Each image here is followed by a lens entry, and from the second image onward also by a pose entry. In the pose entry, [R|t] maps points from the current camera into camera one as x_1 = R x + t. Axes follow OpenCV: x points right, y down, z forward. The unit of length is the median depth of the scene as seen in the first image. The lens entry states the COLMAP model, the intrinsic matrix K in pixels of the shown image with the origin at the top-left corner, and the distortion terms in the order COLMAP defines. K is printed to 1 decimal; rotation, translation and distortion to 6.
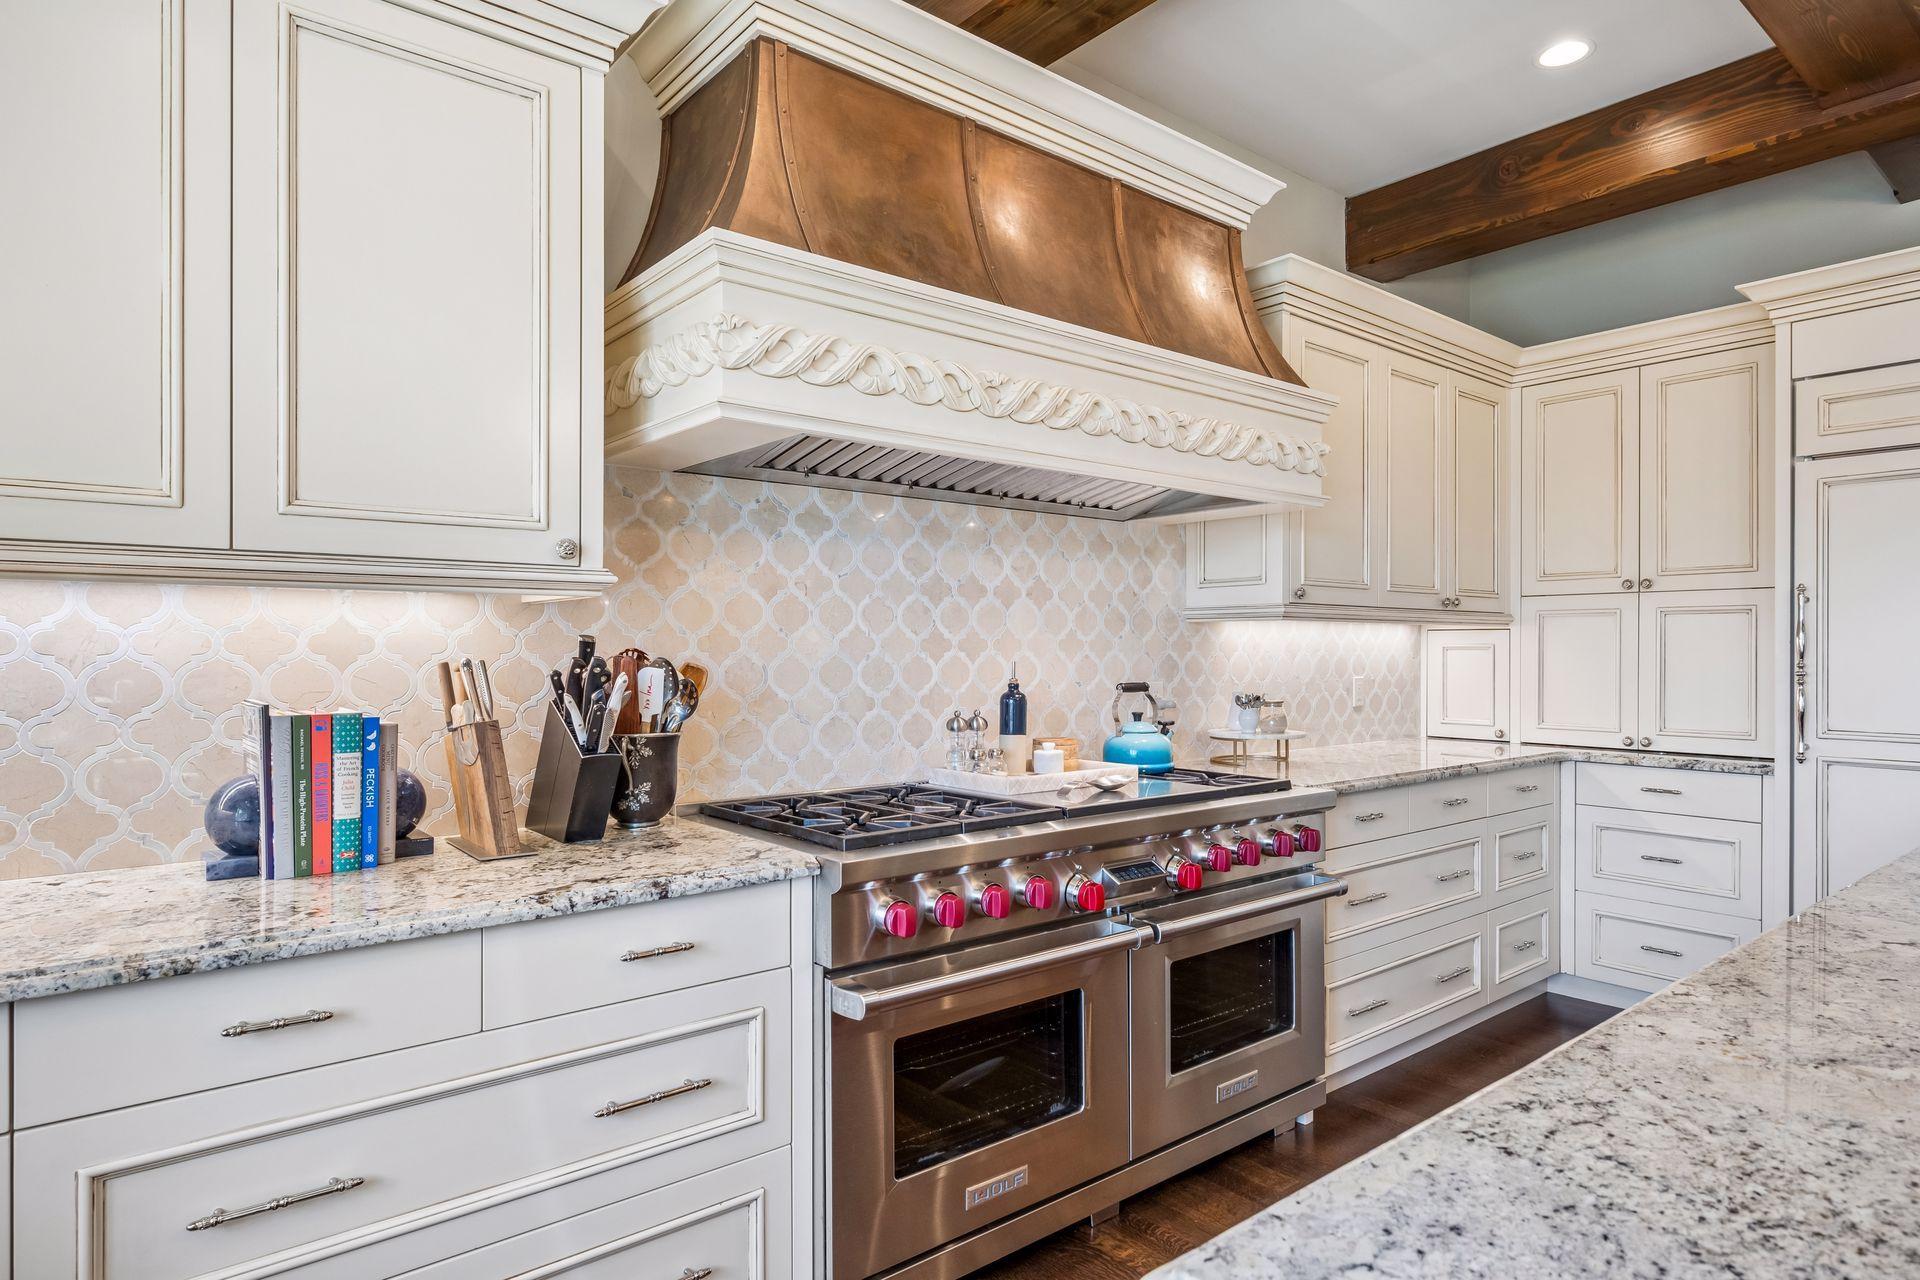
lens RADIAL K [[1073.2, 0, 967.1], [0, 1073.2, 650.1], [0, 0, 1]] dist [-0.000243, 0.000963]
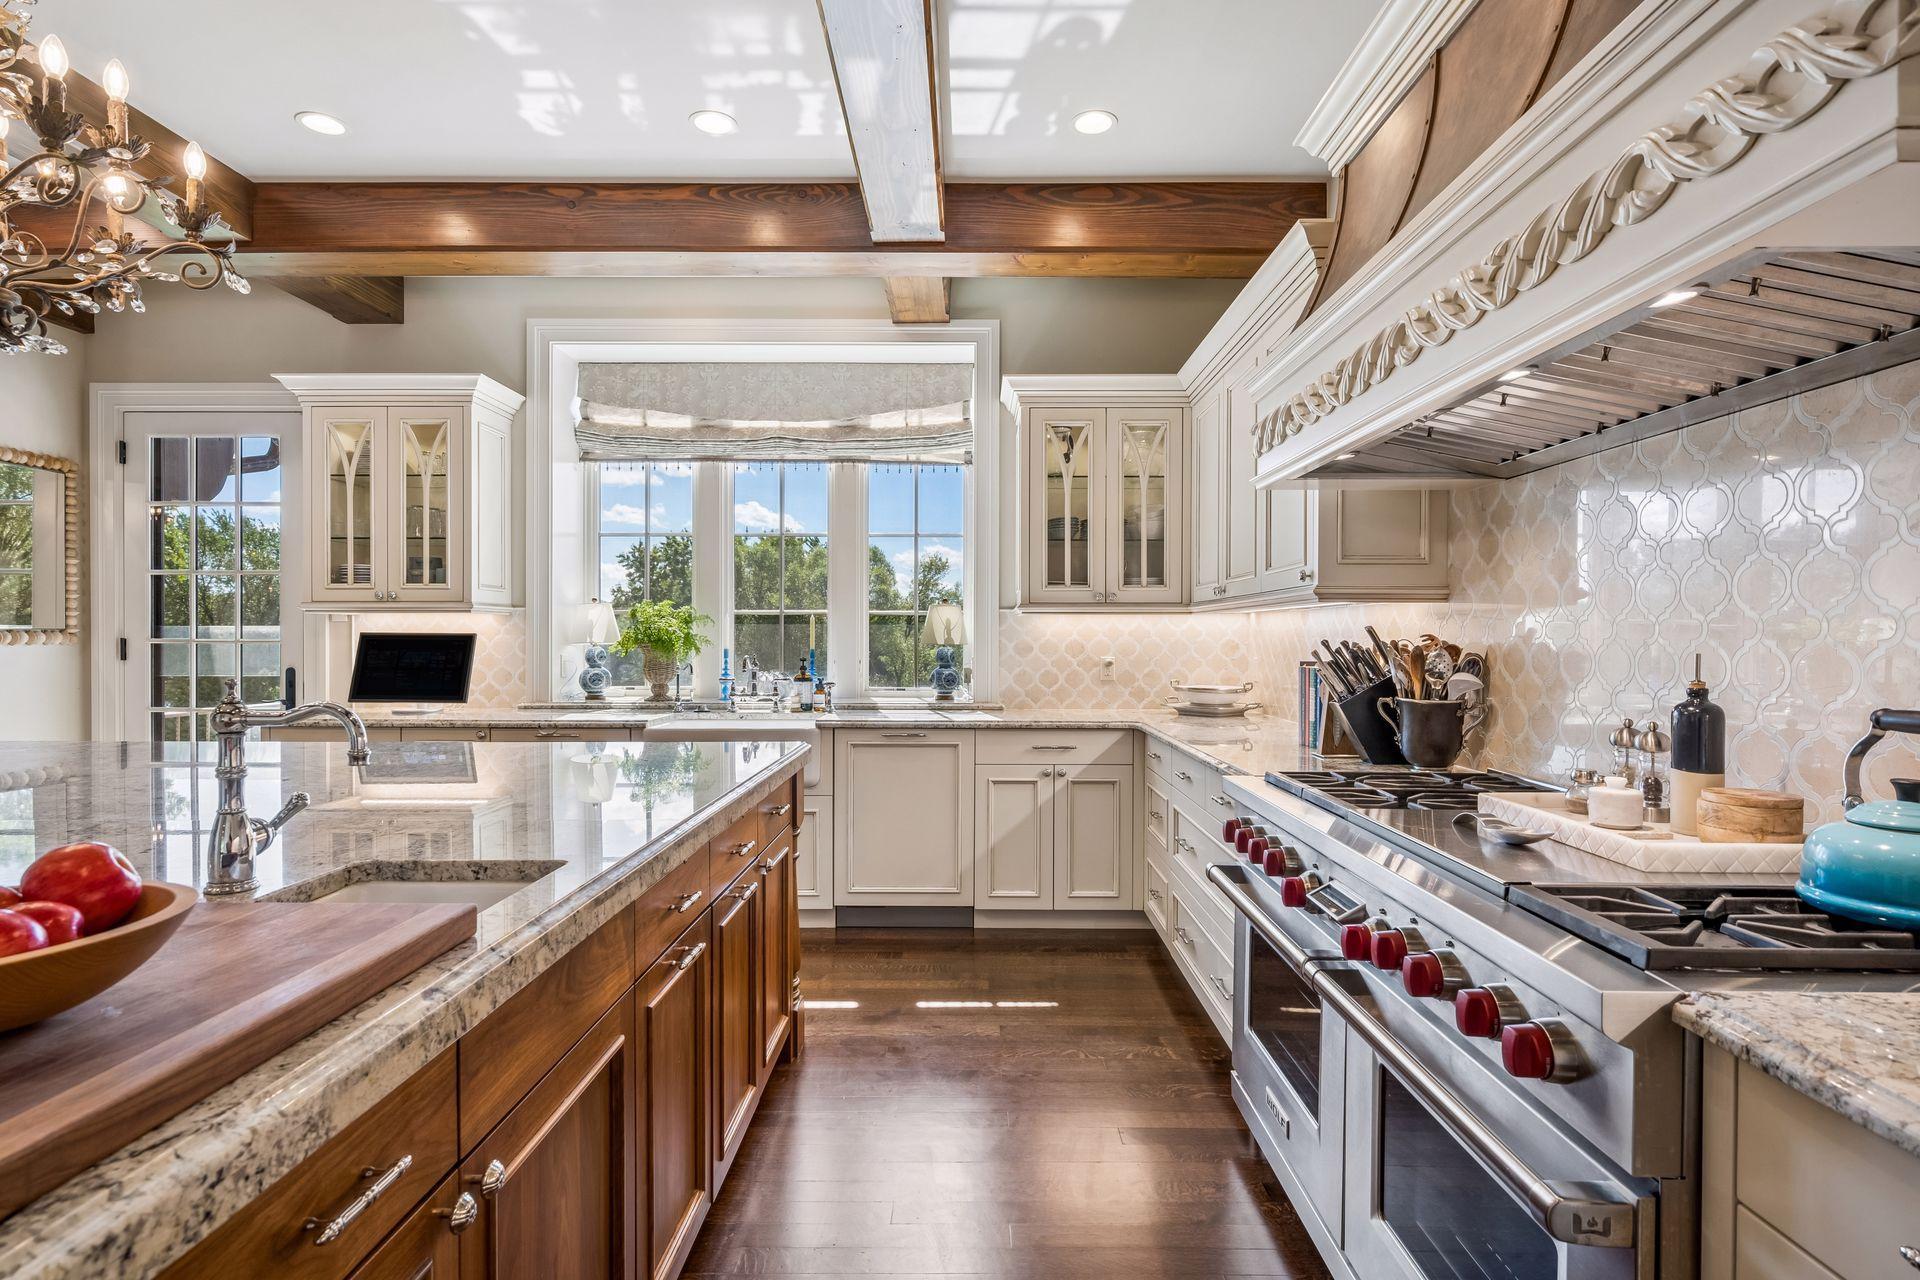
lens RADIAL K [[970.5, 0, 962.5], [0, 970.5, 644.2], [0, 0, 1]] dist [0.000164, -0.000344]
pose [[-0.641810, 0.004424, -0.766851, 0.855514], [-0.002851, 0.999963, 0.008155, 0.002091], [0.766859, 0.007420, -0.641773, 1.172751]]
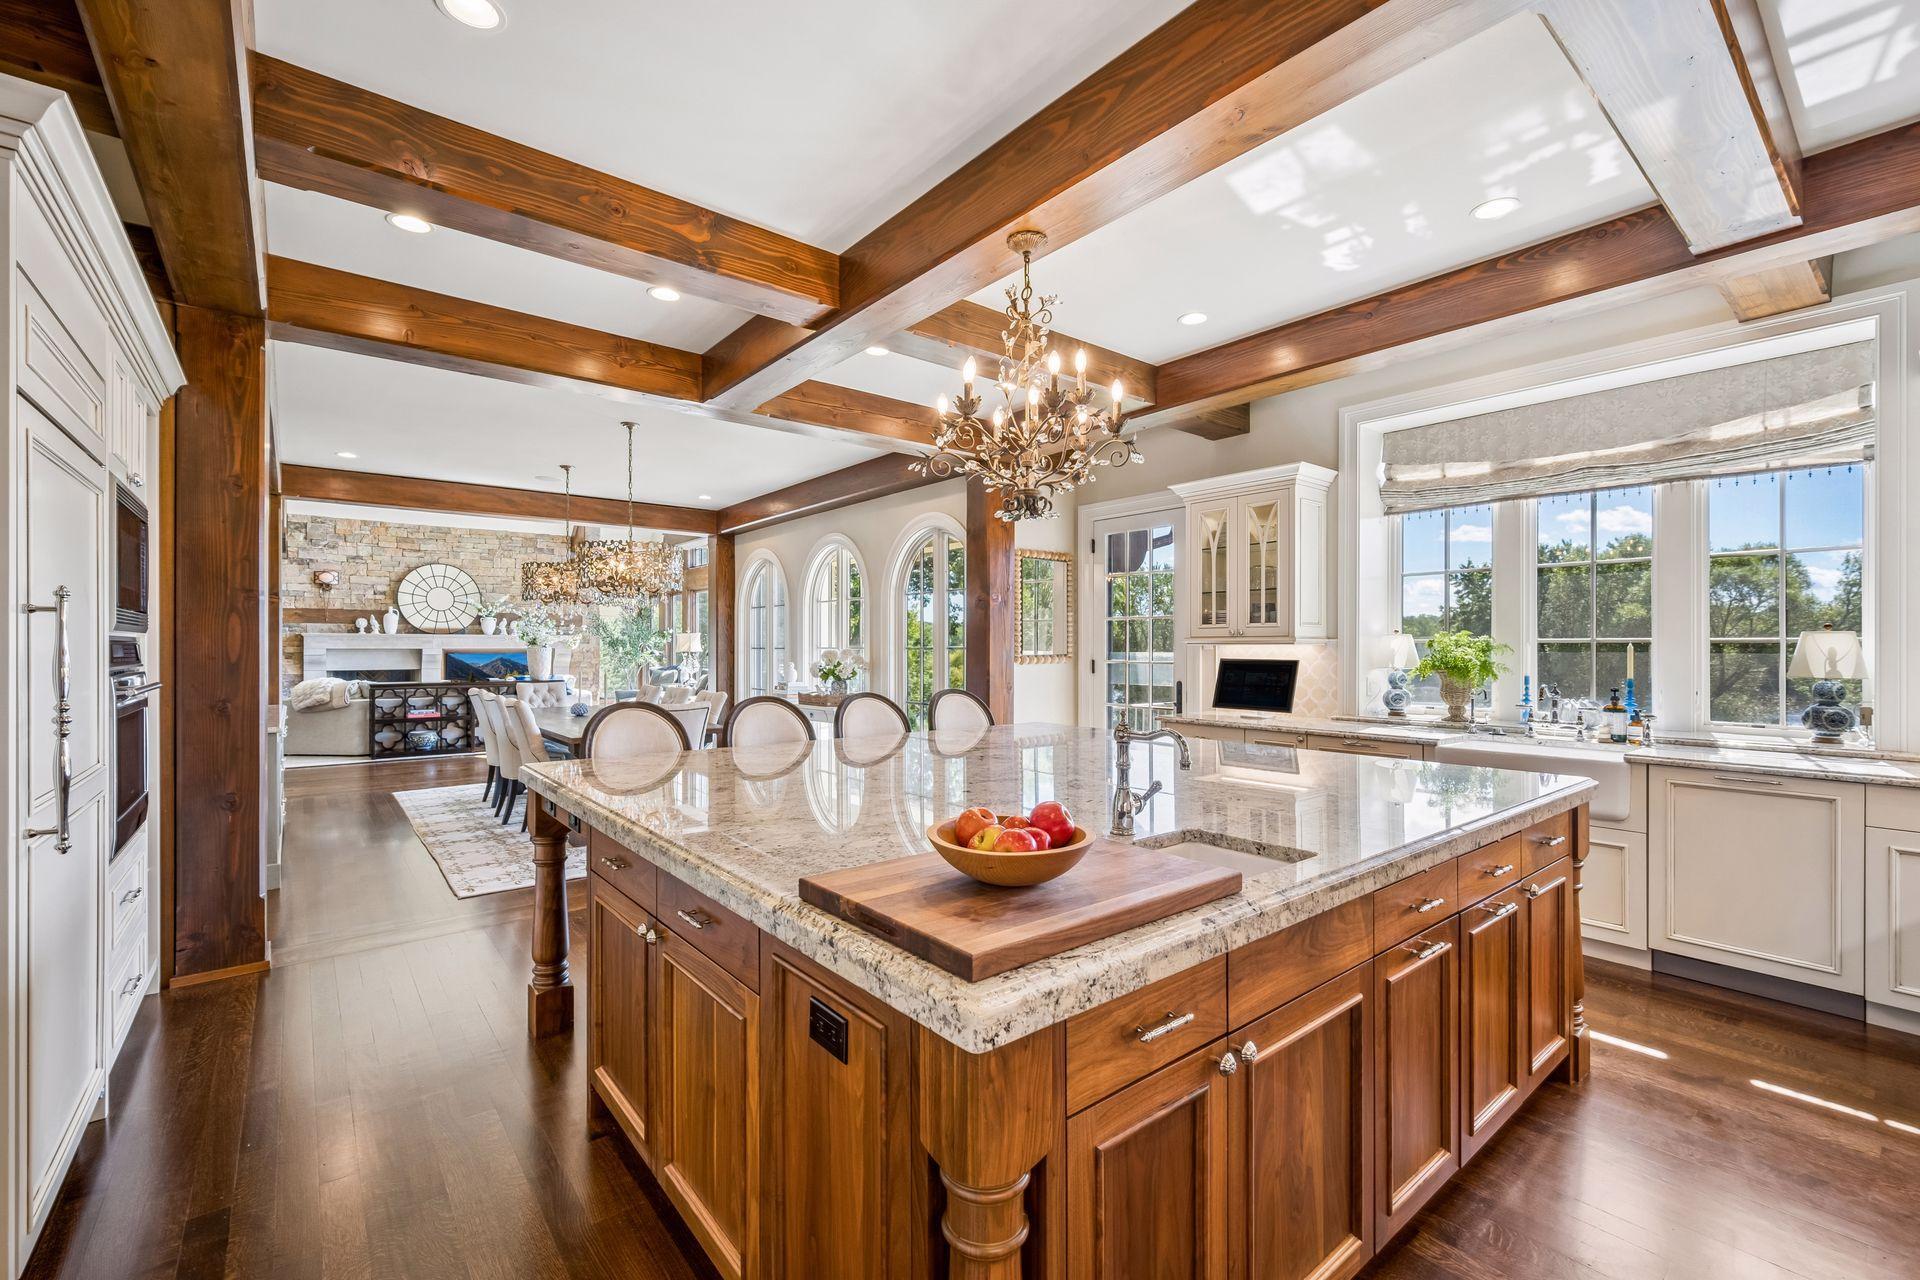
lens RADIAL K [[814.2, 0, 967.0], [0, 814.2, 644.5], [0, 0, 1]] dist [0.000111, 0.000711]
pose [[-0.999997, -0.002242, 0.000770, 0.853127], [-0.002243, 0.999996, -0.001751, -0.033311], [-0.000766, -0.001752, -0.999998, 1.291858]]
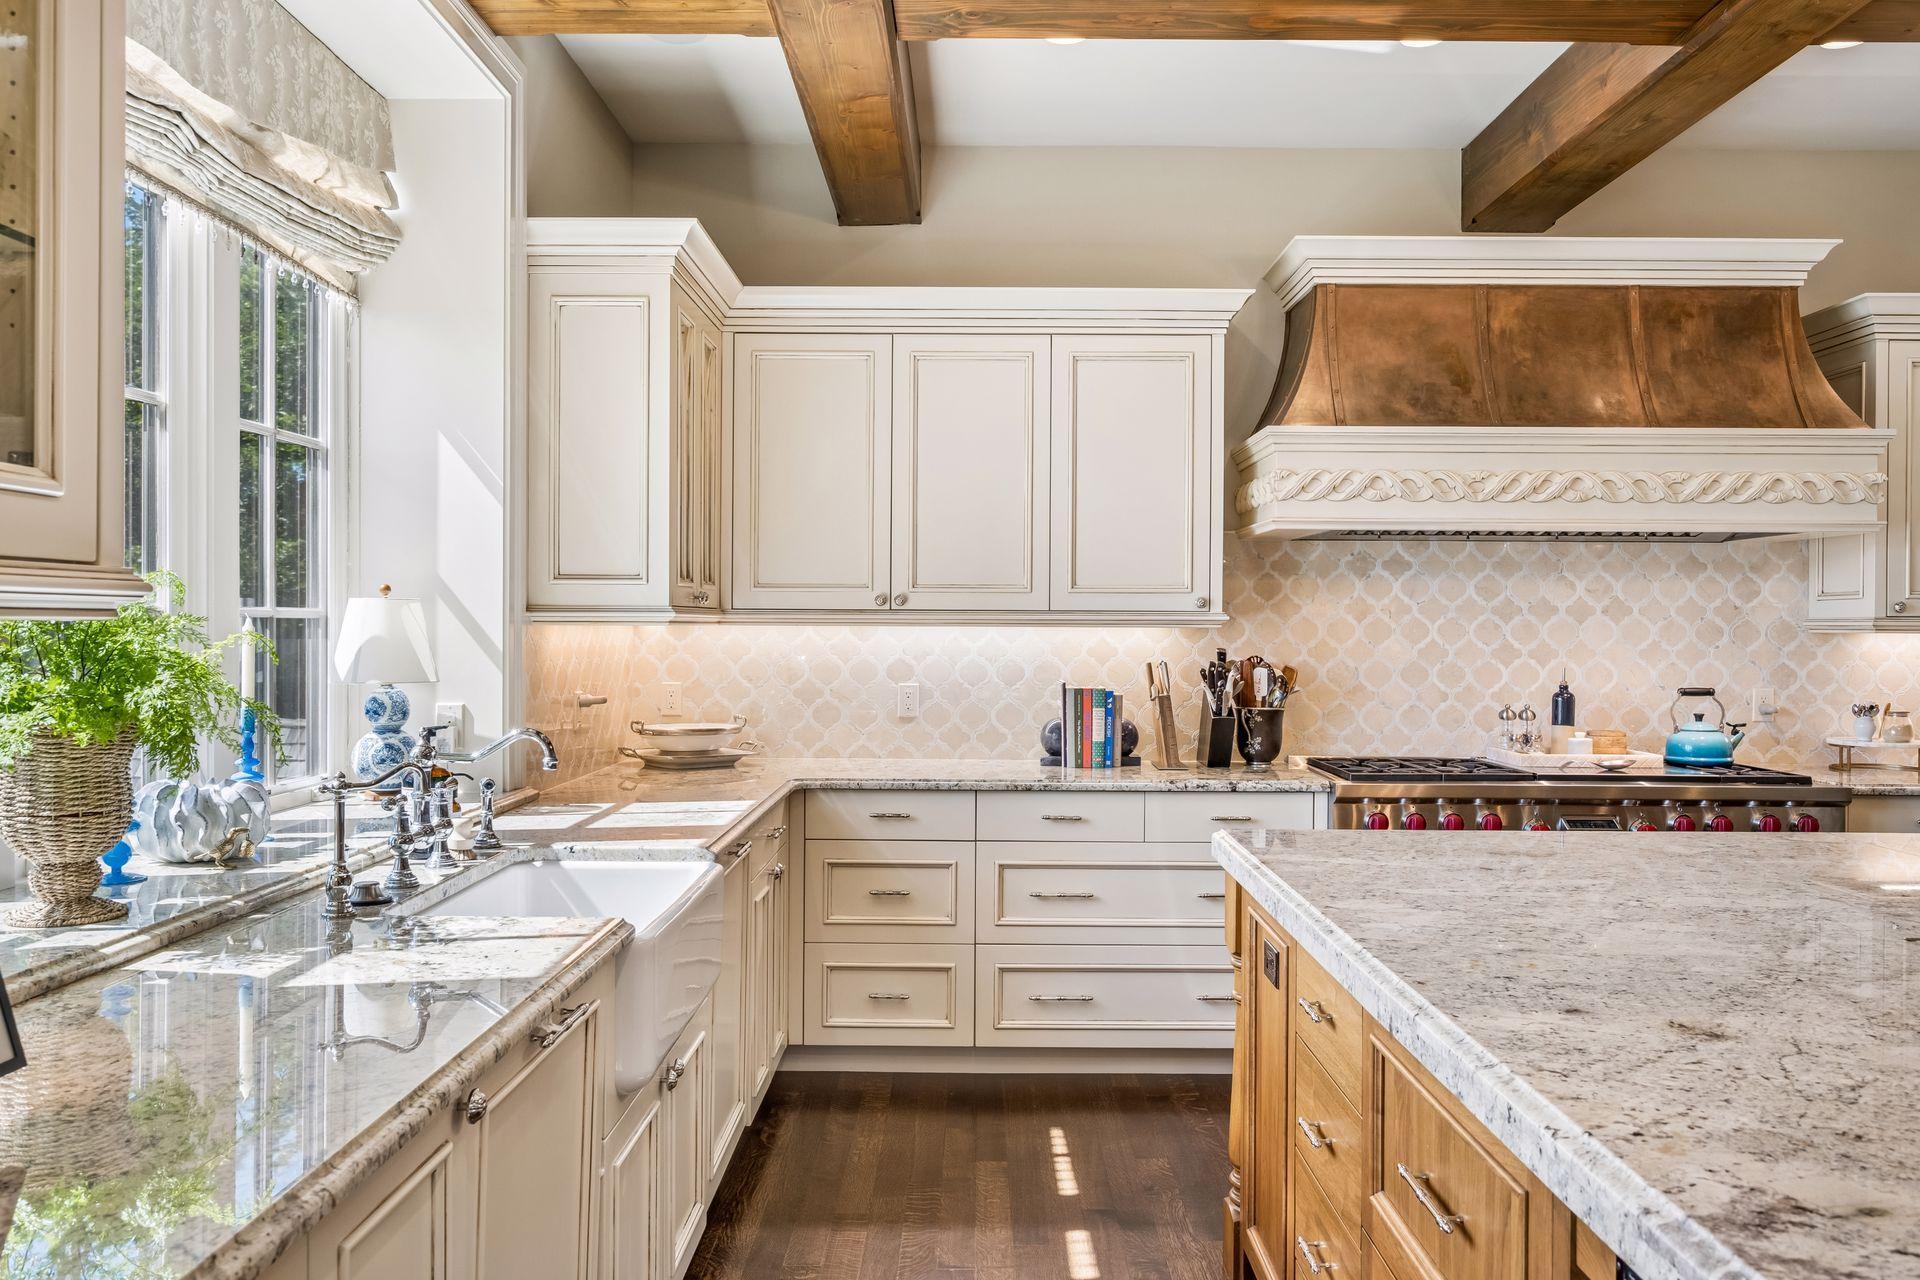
lens RADIAL K [[1456.1, 0, 963.3], [0, 1456.1, 628.7], [0, 0, 1]] dist [-0.010547, 0.000740]
pose [[0.767588, 0.005067, -0.640924, 0.676539], [-0.006093, 0.999981, 0.000609, -0.036204], [0.640915, 0.003437, 0.767604, -0.868835]]
